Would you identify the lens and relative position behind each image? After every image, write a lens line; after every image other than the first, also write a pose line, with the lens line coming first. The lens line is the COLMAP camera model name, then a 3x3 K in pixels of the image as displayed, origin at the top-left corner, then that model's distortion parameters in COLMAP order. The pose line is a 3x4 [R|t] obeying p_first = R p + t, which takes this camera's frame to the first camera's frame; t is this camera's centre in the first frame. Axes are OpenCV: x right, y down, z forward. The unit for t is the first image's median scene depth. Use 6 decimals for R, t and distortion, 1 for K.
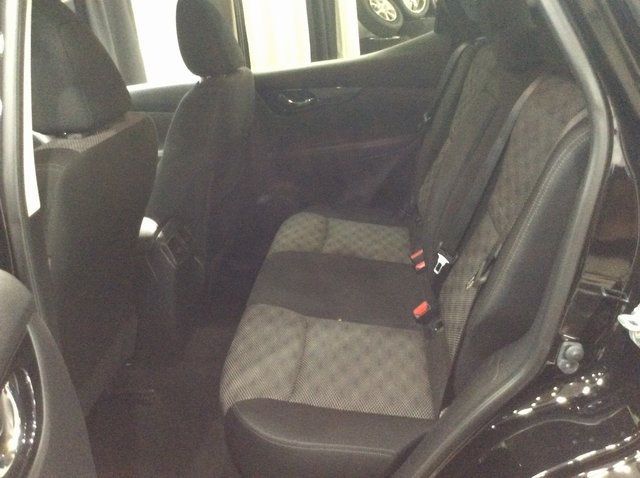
lens RADIAL K [[572.5, 0, 320.0], [0, 572.5, 239.0], [0, 0, 1]] dist [0.127564, -0.292219]
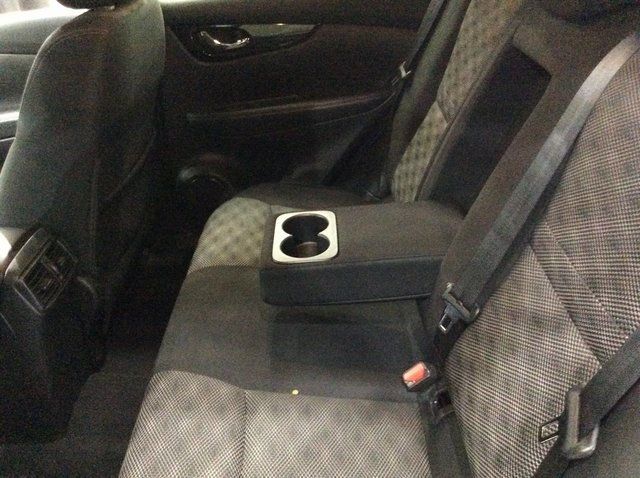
lens RADIAL K [[572.5, 0, 320.0], [0, 572.5, 239.0], [0, 0, 1]] dist [0.127564, -0.292219]
pose [[0.994791, -0.021178, 0.099714, -0.000356], [0.009564, 0.993257, 0.115539, -0.099103], [-0.101488, -0.113983, 0.988285, 0.305447]]
